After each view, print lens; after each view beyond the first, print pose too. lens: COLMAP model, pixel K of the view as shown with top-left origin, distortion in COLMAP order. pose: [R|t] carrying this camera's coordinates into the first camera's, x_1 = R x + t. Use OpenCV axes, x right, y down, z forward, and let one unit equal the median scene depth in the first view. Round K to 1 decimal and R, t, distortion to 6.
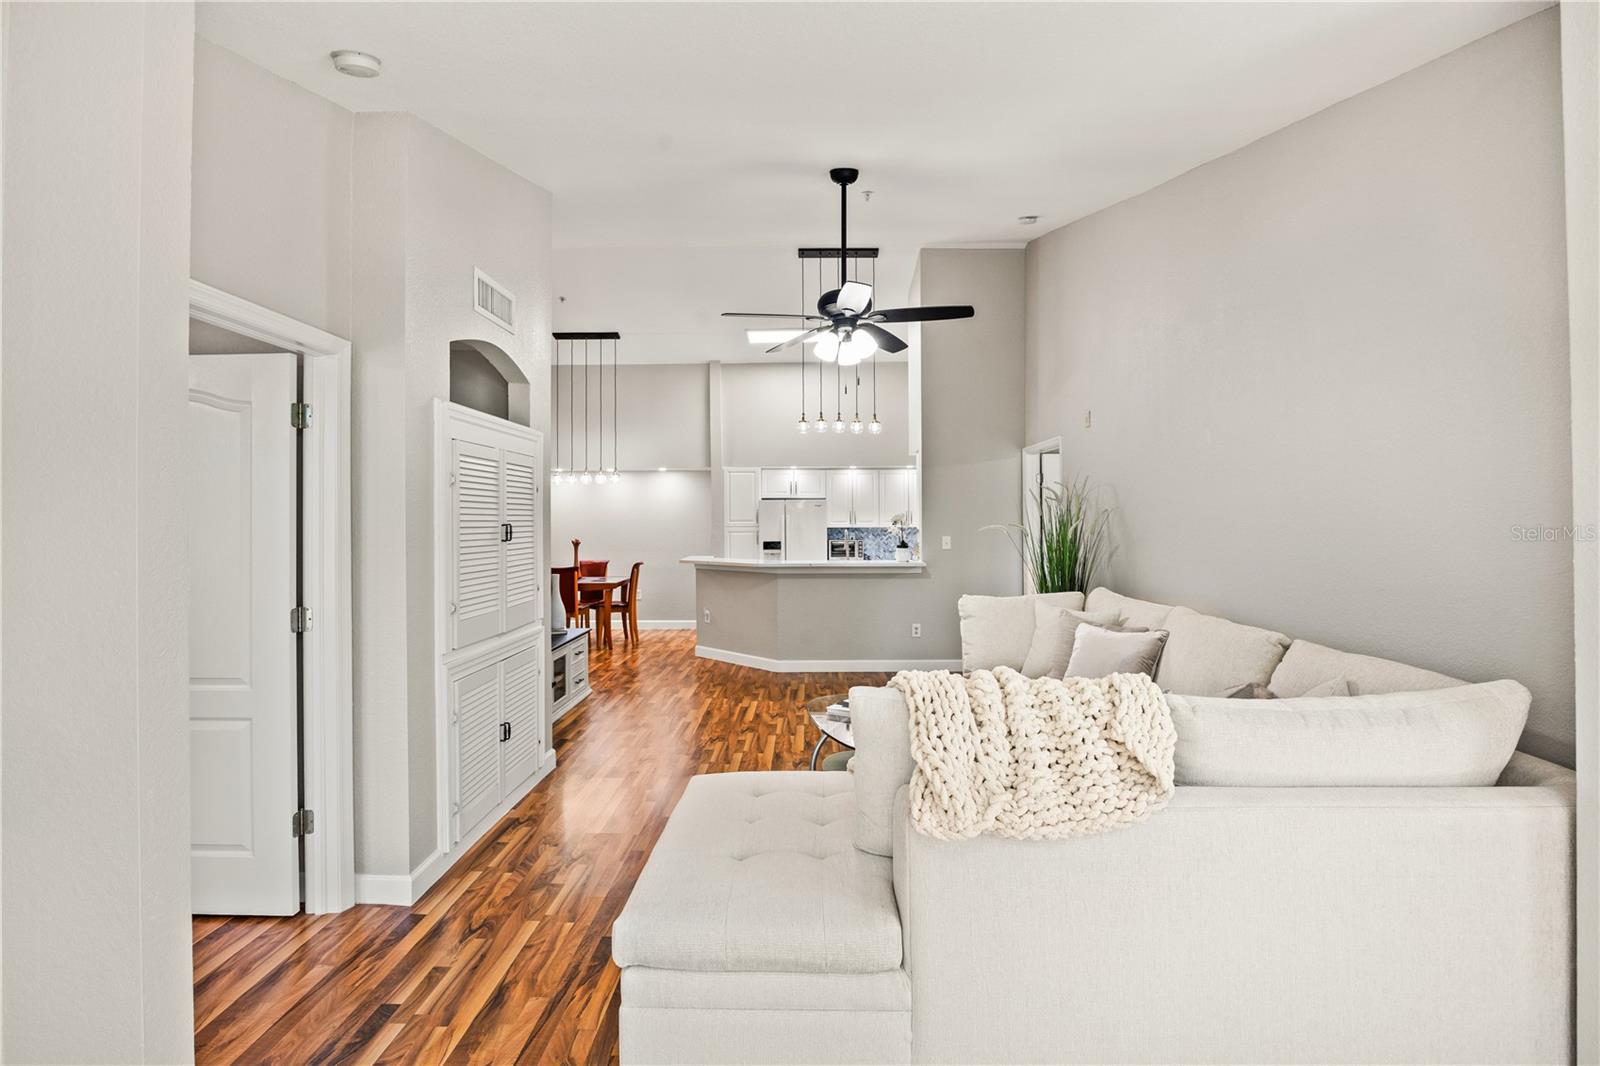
lens RADIAL K [[741.7, 0, 797.3], [0, 741.7, 520.4], [0, 0, 1]] dist [-0.009783, 0.000016]
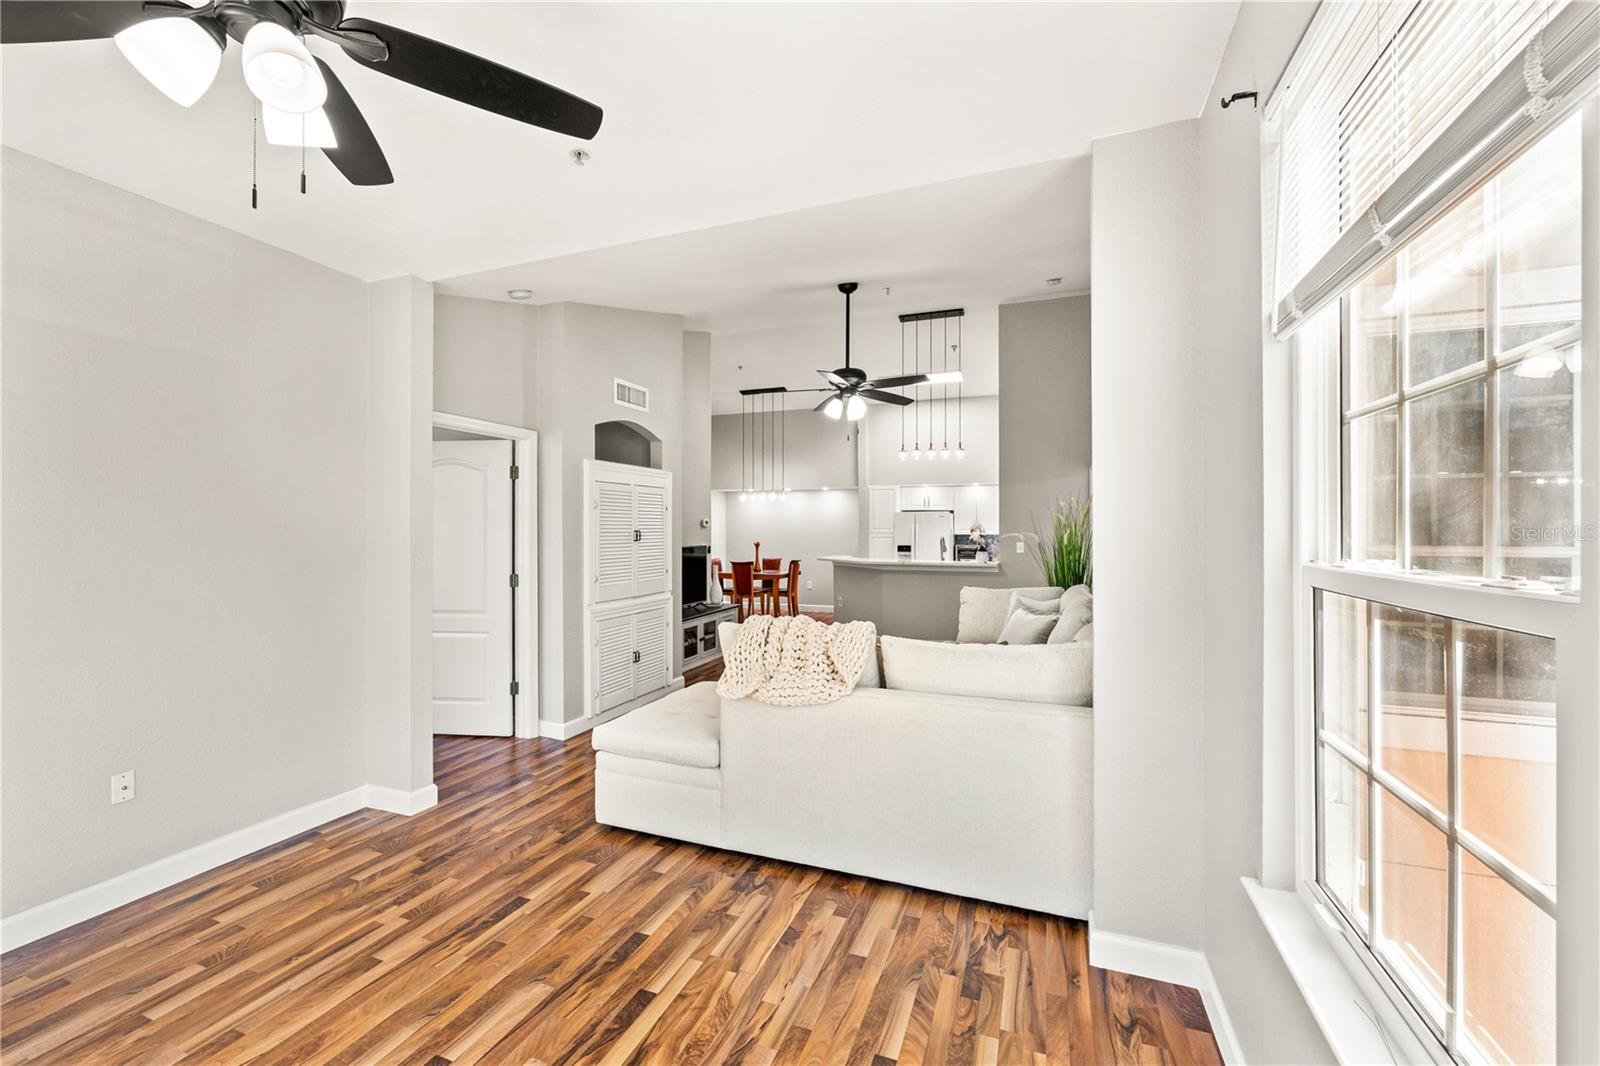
lens RADIAL K [[652.6, 0, 789.4], [0, 652.6, 533.0], [0, 0, 1]] dist [0.002886, -0.001325]
pose [[0.936460, 0.006648, -0.350711, 0.220472], [-0.003567, 0.999949, 0.009432, -0.002233], [0.350756, -0.007582, 0.936436, -0.121343]]
